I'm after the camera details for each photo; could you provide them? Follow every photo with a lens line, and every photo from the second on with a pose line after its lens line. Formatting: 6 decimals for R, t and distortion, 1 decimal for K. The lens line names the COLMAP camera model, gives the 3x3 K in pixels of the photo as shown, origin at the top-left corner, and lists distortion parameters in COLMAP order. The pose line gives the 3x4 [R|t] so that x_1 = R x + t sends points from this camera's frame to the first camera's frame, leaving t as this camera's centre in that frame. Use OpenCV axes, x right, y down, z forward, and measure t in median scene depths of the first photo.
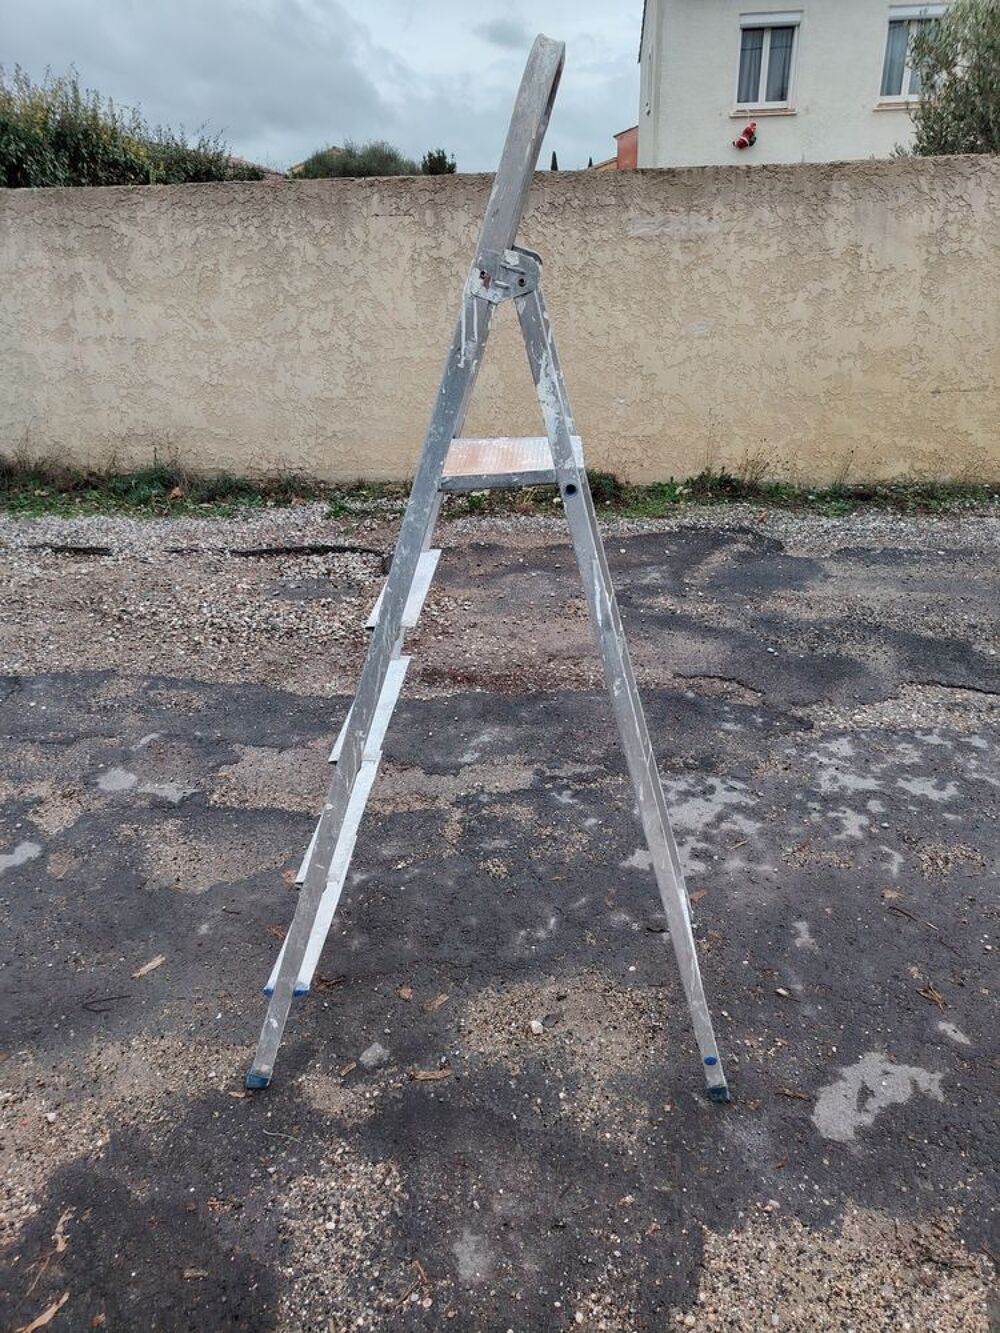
lens RADIAL K [[923.0, 0, 499.5], [0, 923.0, 669.9], [0, 0, 1]] dist [0.042523, -0.040111]
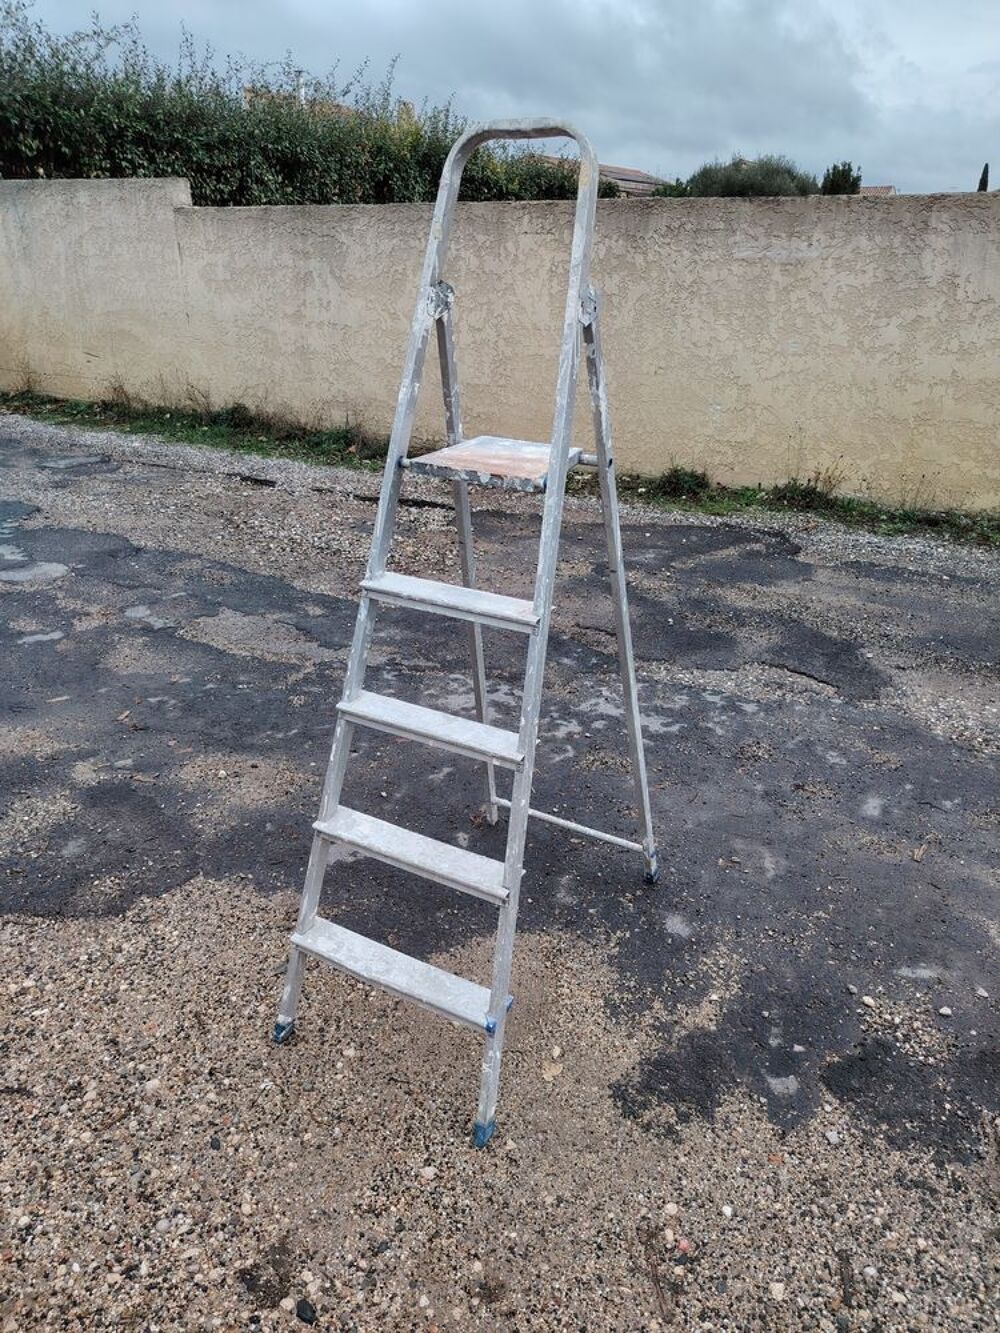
lens RADIAL K [[922.7, 0, 502.8], [0, 922.7, 664.3], [0, 0, 1]] dist [0.040937, -0.043450]
pose [[0.924176, 0.183545, -0.334978, 0.369468], [-0.187985, 0.981980, 0.019422, 0.036816], [0.332506, 0.045022, 0.942026, -0.109456]]
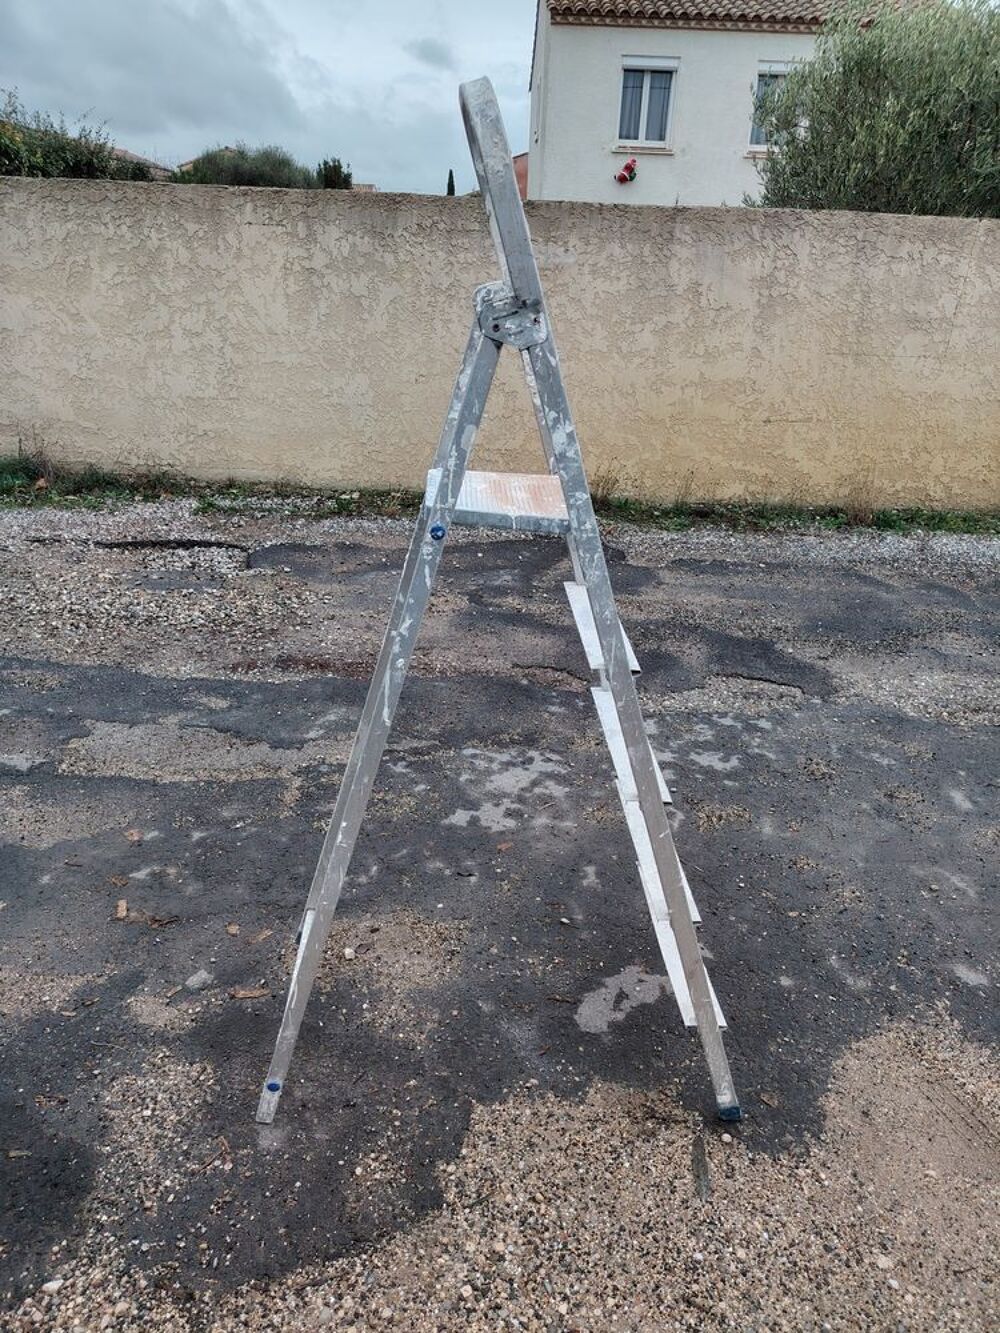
lens RADIAL K [[921.1, 0, 496.1], [0, 921.1, 676.9], [0, 0, 1]] dist [0.042758, -0.039801]
pose [[0.993303, 0.016804, 0.114314, 0.032899], [-0.015945, 0.999837, -0.008424, 0.020935], [-0.114437, 0.006545, 0.993409, -0.058085]]
